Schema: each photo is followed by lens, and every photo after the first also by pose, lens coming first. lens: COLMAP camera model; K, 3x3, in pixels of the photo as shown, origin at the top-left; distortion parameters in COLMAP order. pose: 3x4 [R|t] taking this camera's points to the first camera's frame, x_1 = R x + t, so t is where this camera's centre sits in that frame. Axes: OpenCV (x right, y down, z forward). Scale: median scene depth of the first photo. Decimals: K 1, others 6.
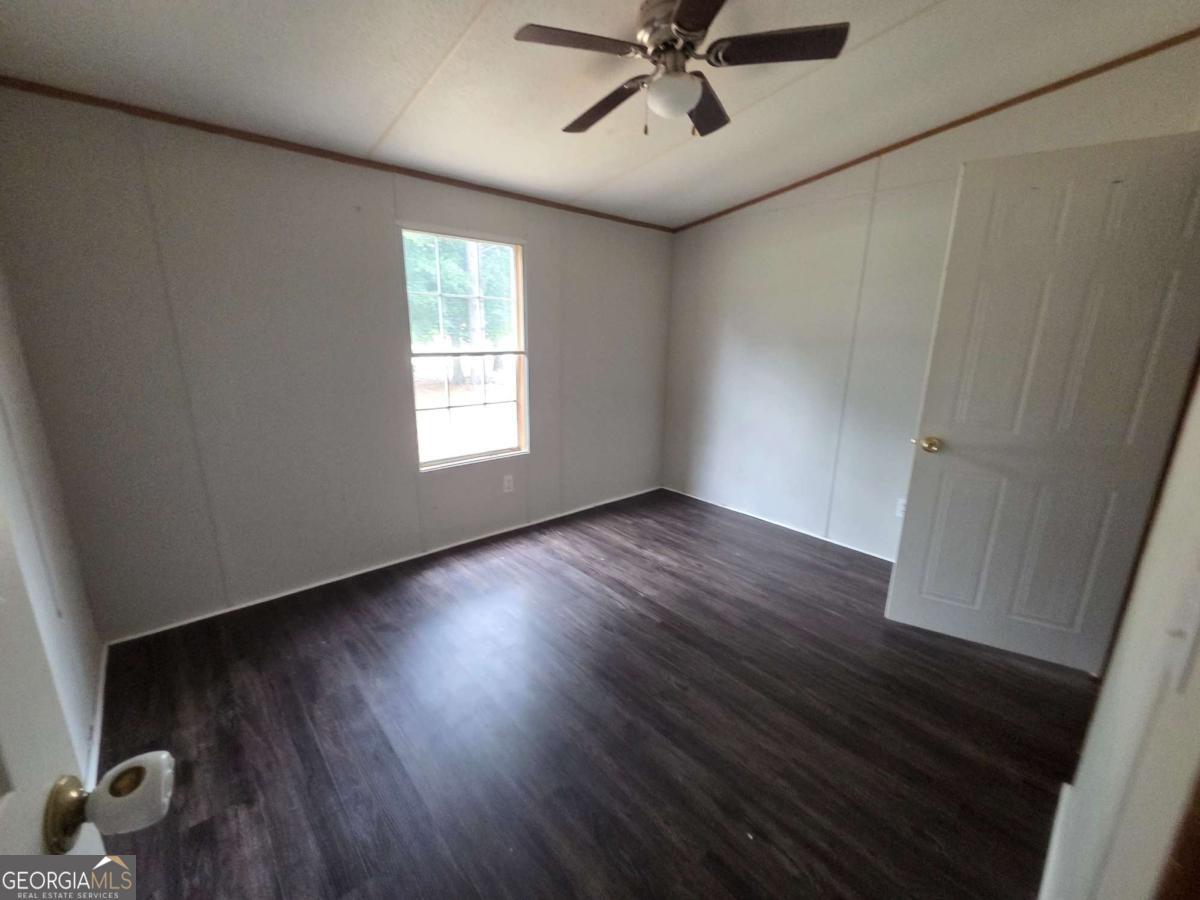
lens RADIAL K [[494.5, 0, 610.2], [0, 494.5, 452.4], [0, 0, 1]] dist [-0.000624, 0.000002]
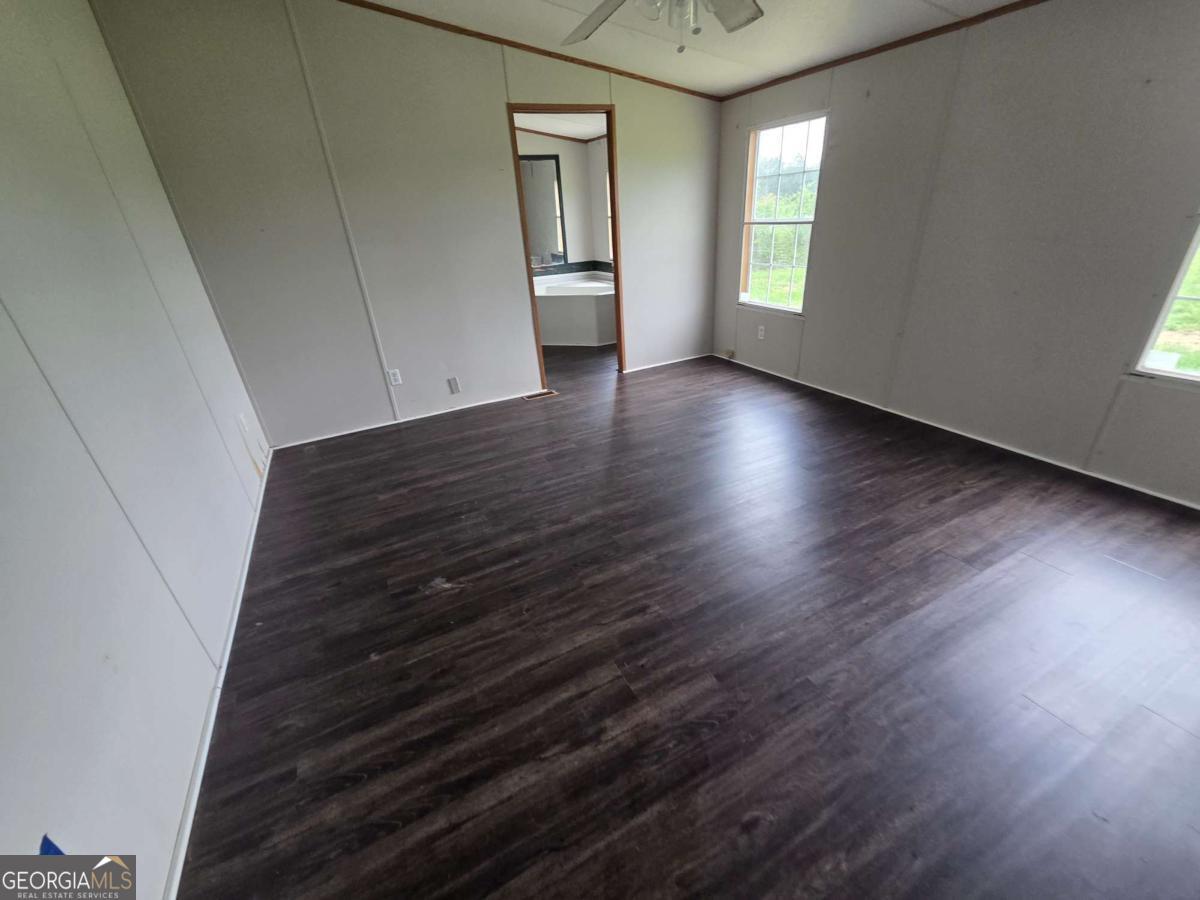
lens RADIAL K [[494.5, 0, 610.2], [0, 494.5, 452.4], [0, 0, 1]] dist [-0.000624, 0.000002]
pose [[-0.253337, 0.425825, -0.868616, 1.224275], [-0.192487, 0.857764, 0.476645, -0.218805], [0.948034, 0.287949, -0.135338, 0.949035]]
